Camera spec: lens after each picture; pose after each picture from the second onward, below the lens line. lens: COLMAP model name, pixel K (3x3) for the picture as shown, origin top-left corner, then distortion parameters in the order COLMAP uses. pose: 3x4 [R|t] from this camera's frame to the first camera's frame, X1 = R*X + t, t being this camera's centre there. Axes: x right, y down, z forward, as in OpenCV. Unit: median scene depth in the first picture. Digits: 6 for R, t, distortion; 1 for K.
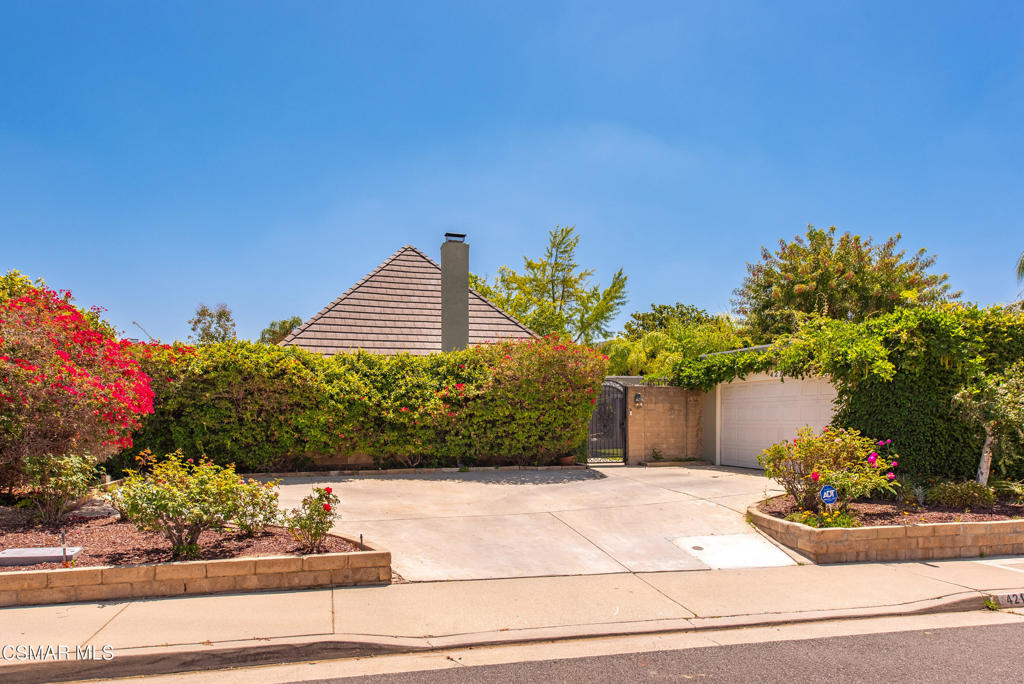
lens RADIAL K [[710.0, 0, 512.5], [0, 710.0, 342.3], [0, 0, 1]] dist [0.000550, 0.000024]
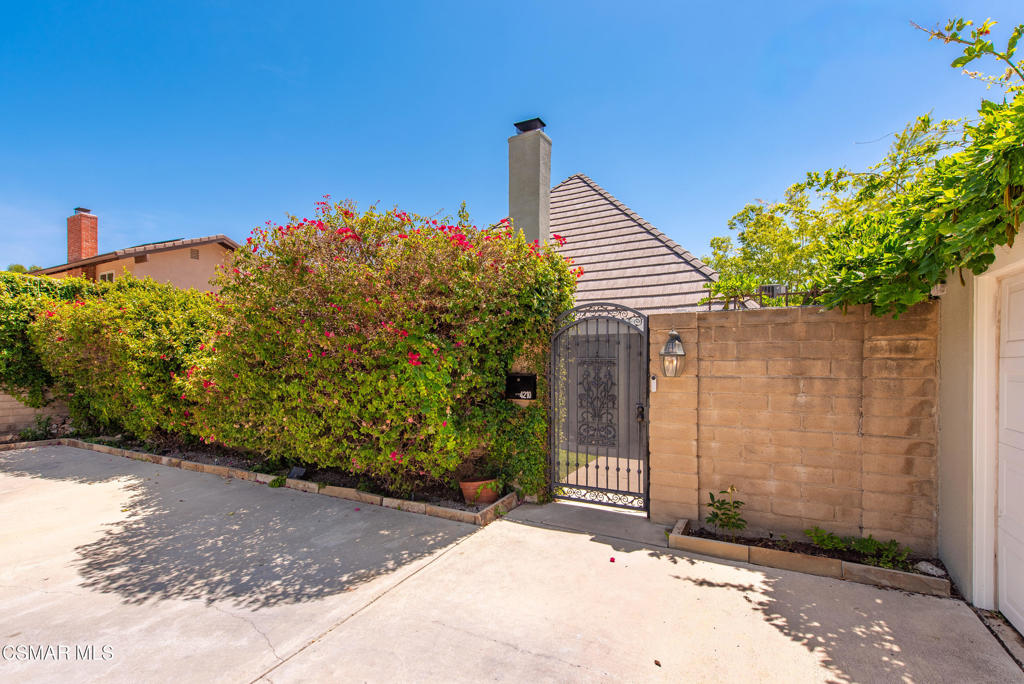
lens RADIAL K [[464.7, 0, 511.9], [0, 464.7, 348.2], [0, 0, 1]] dist [-0.000786, -0.000054]
pose [[0.722013, -0.021237, -0.691554, 0.277240], [0.068907, 0.996767, 0.041332, 0.063495], [0.688440, -0.077495, 0.721141, 0.758446]]
